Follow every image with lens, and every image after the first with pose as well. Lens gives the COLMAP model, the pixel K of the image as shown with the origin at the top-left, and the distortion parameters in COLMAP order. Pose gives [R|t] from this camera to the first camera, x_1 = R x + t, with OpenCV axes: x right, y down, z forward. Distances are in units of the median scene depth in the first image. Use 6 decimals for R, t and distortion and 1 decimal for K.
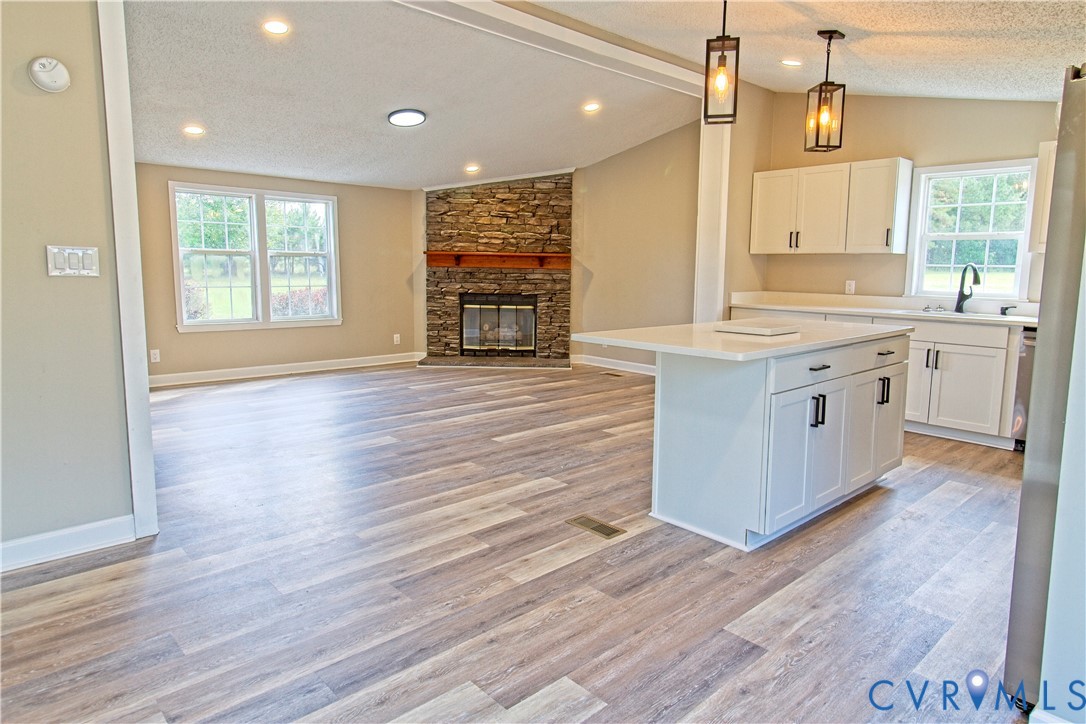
lens RADIAL K [[656.4, 0, 579.5], [0, 656.4, 340.5], [0, 0, 1]] dist [-0.001951, 0.000156]
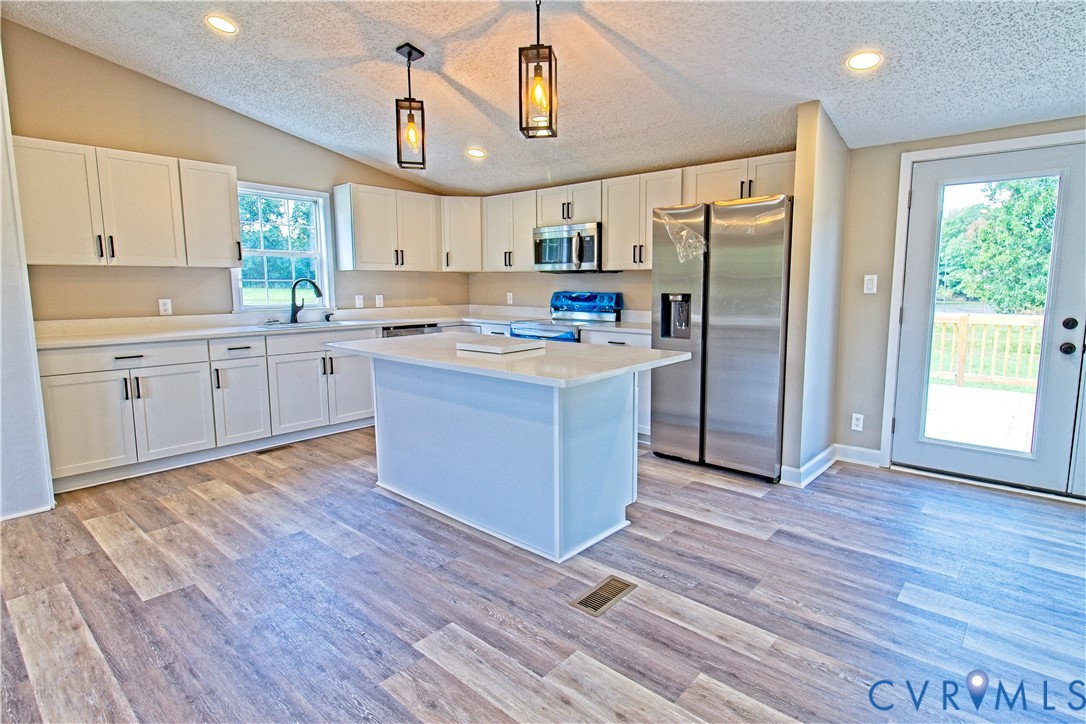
lens RADIAL K [[560.9, 0, 542.4], [0, 560.9, 354.4], [0, 0, 1]] dist [0.001559, 0.000322]
pose [[-0.068342, -0.141692, 0.987549, -0.237798], [0.118477, 0.981706, 0.149053, -0.051050], [-0.990602, 0.127188, -0.050304, 0.400239]]
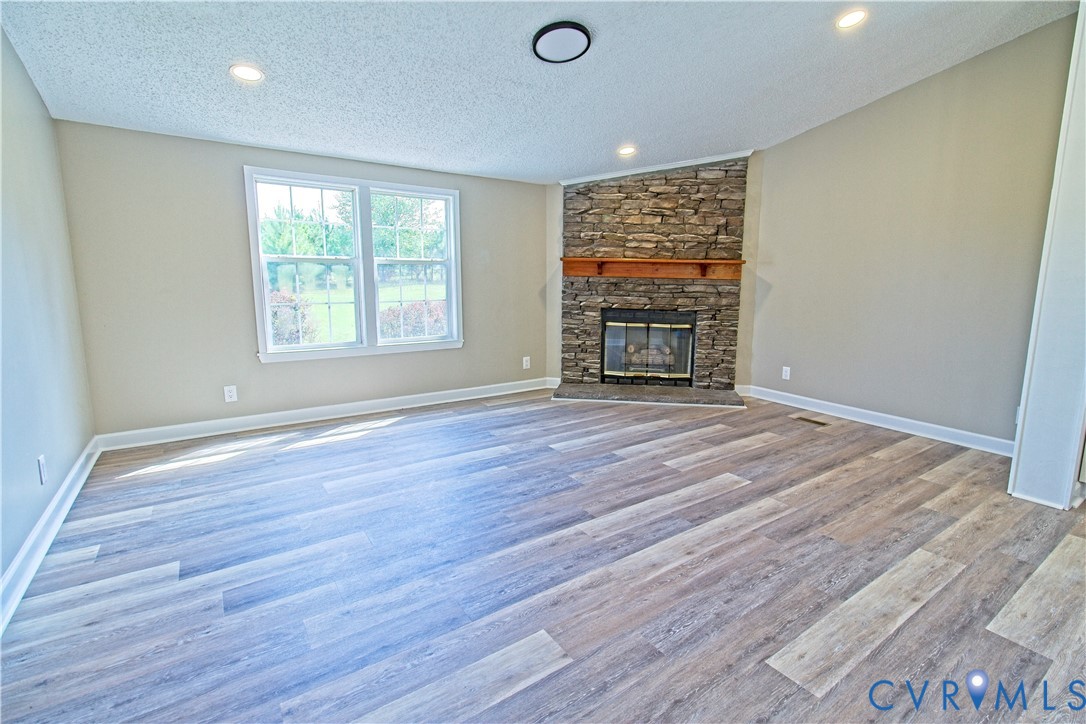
lens RADIAL K [[520.3, 0, 591.7], [0, 520.3, 334.8], [0, 0, 1]] dist [0.000650, 0.000169]
pose [[0.992946, 0.014361, -0.117694, -0.118489], [-0.013875, 0.999891, 0.004948, -0.042104], [0.117752, -0.003280, 0.993038, 0.350016]]
